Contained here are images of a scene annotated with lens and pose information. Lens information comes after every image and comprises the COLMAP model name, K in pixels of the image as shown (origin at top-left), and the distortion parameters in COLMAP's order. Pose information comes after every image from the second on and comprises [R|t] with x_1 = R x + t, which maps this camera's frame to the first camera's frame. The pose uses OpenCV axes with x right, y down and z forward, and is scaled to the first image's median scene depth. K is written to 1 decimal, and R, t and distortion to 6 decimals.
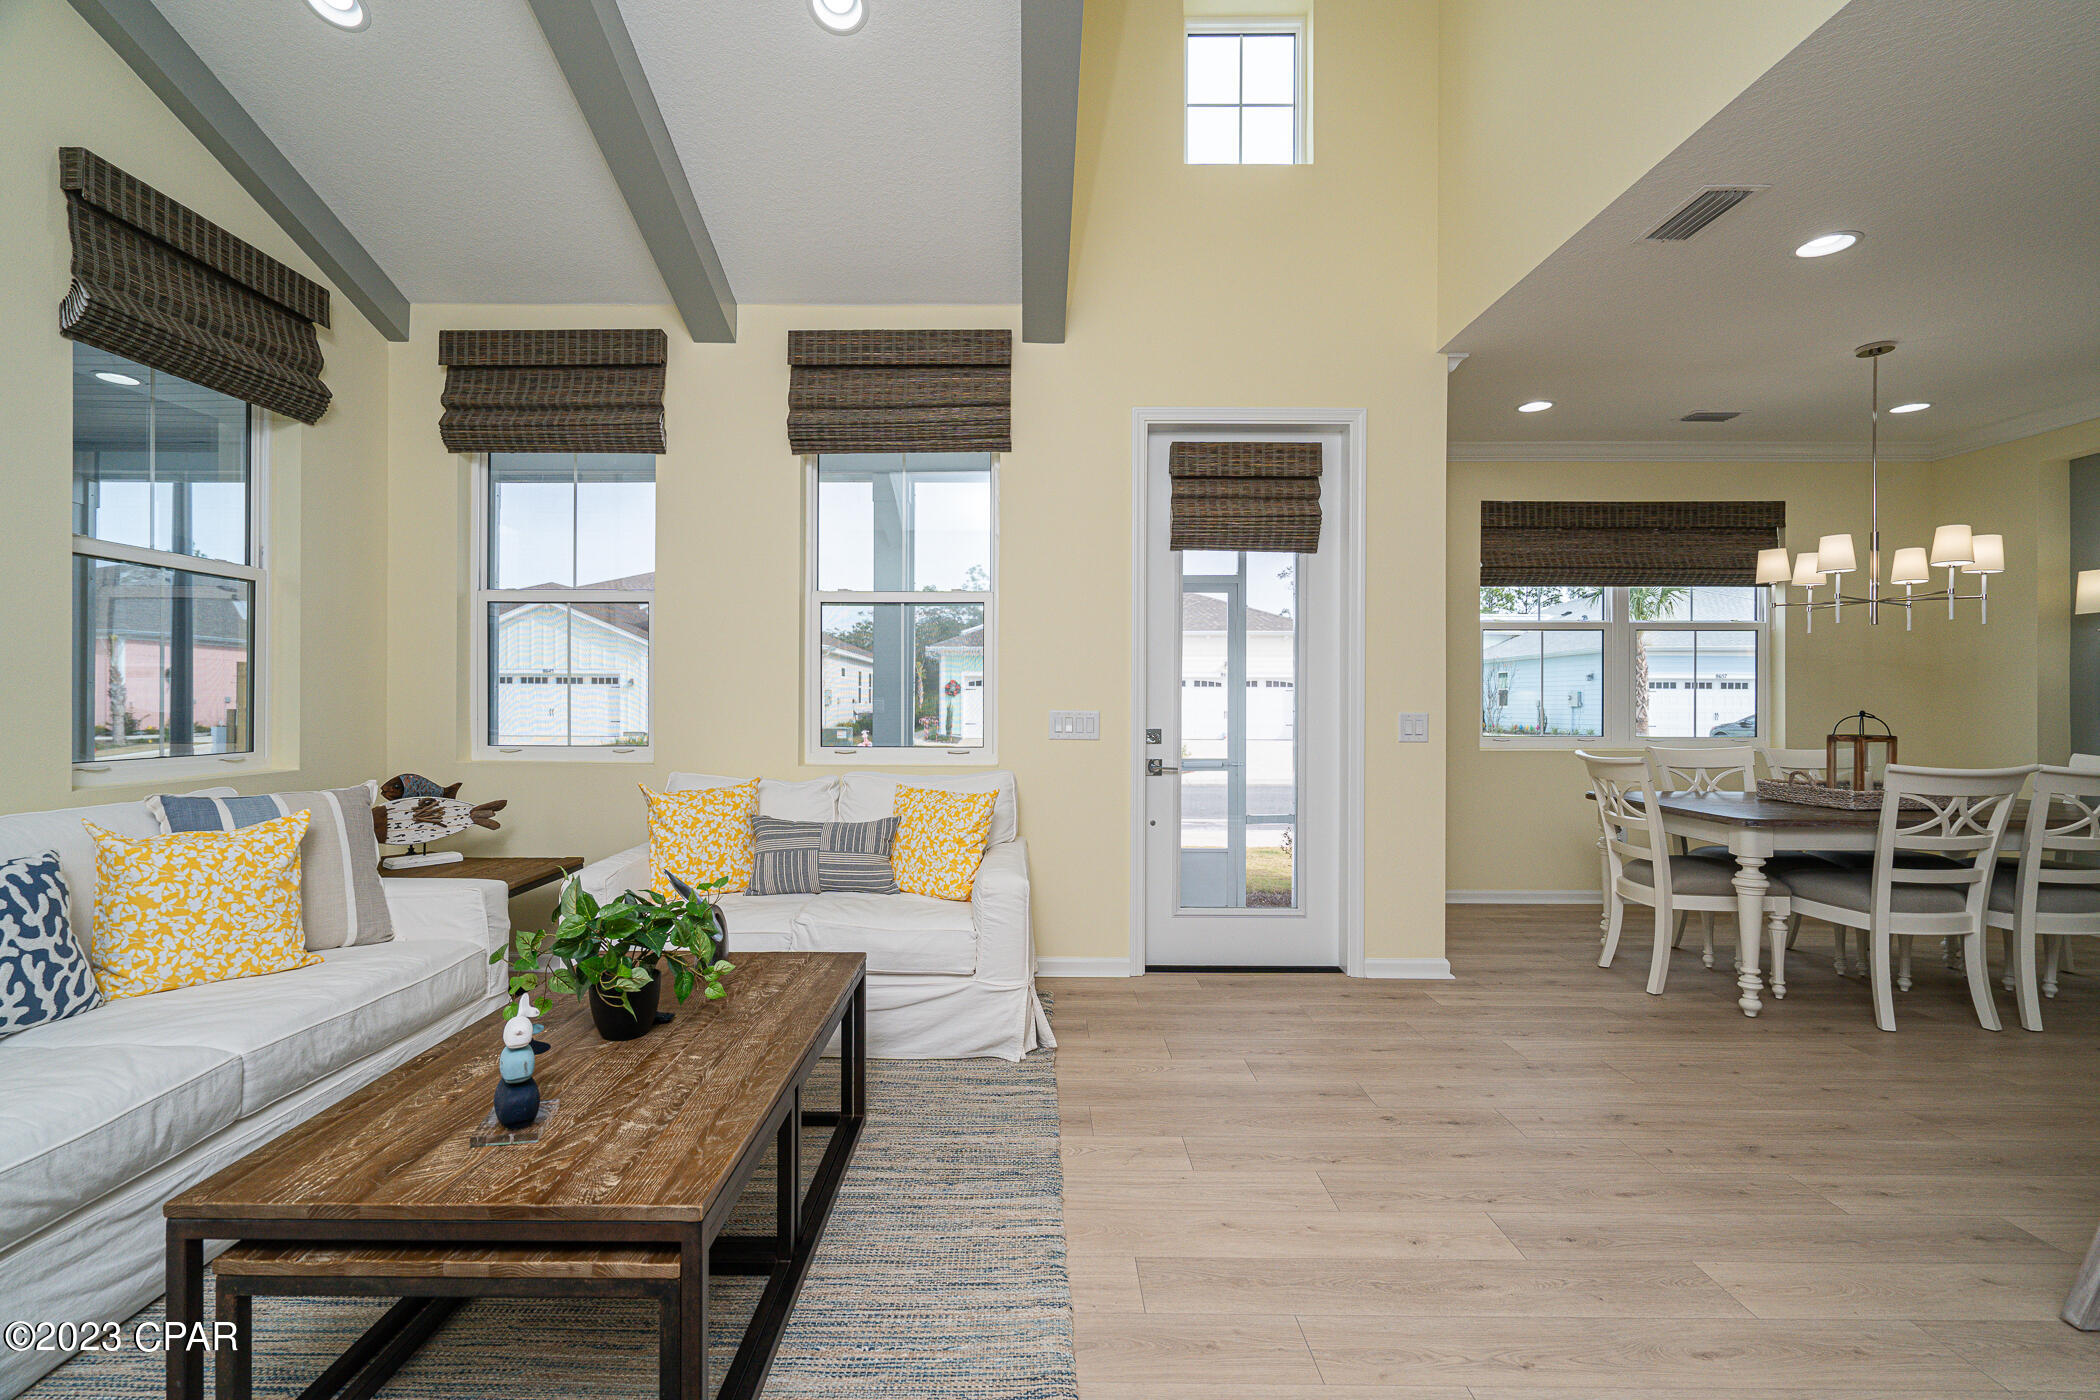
lens RADIAL K [[946.3, 0, 1021.0], [0, 946.3, 705.1], [0, 0, 1]] dist [-0.004368, 0.001851]
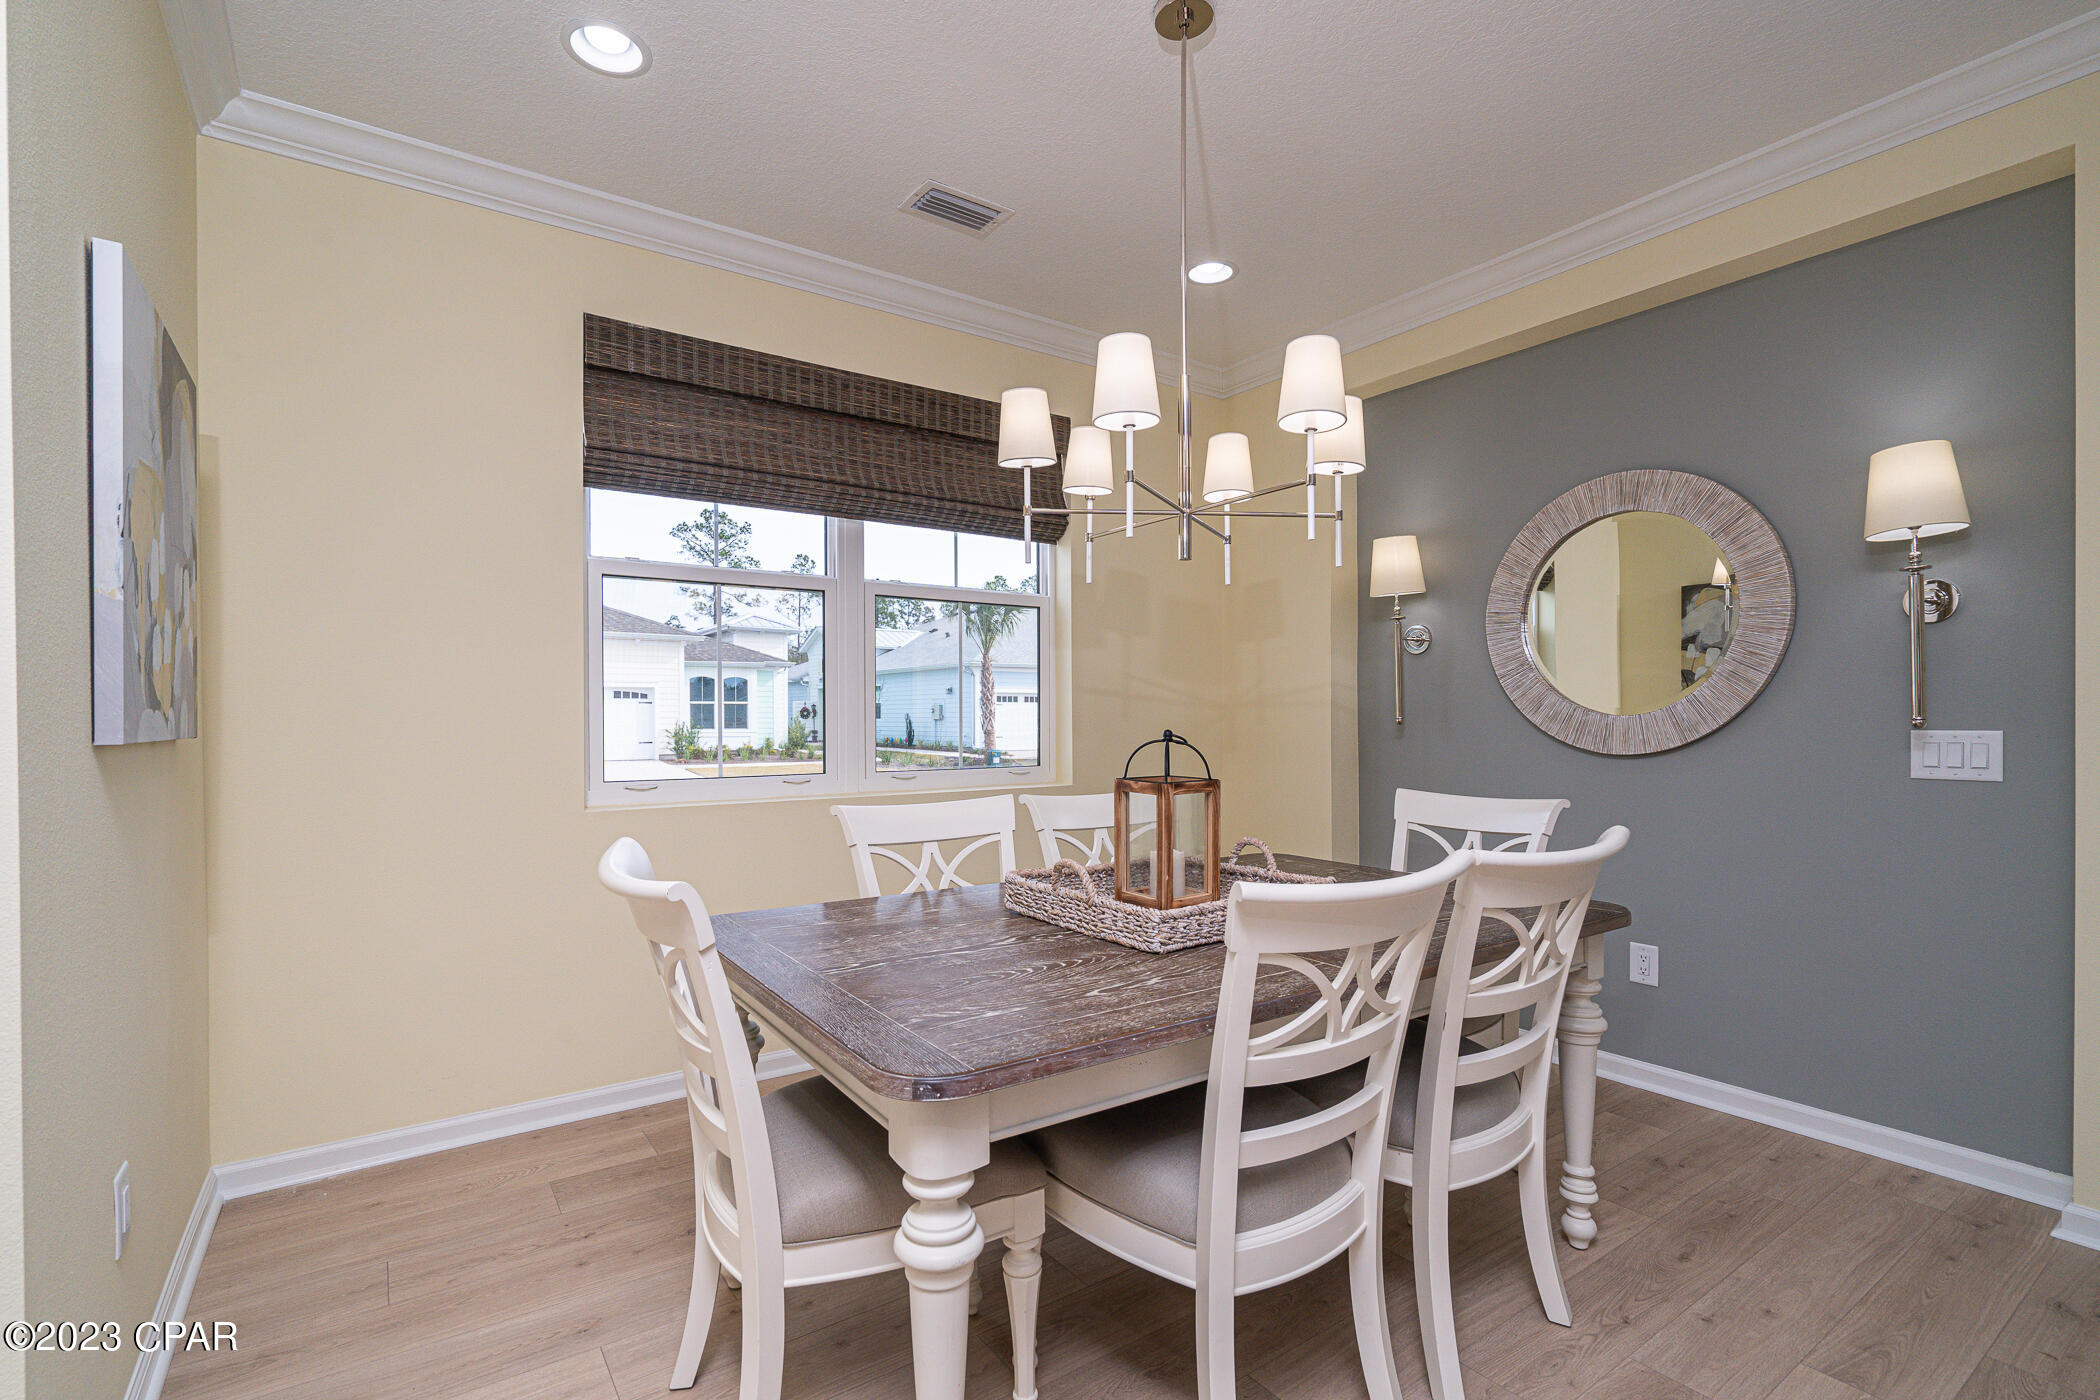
lens RADIAL K [[946.3, 0, 1027.6], [0, 946.3, 724.4], [0, 0, 1]] dist [-0.004368, 0.001851]
pose [[0.822618, -0.009340, 0.568518, 0.610186], [0.005963, 0.999952, 0.007800, -0.001801], [-0.568563, -0.003026, 0.822634, 0.706118]]
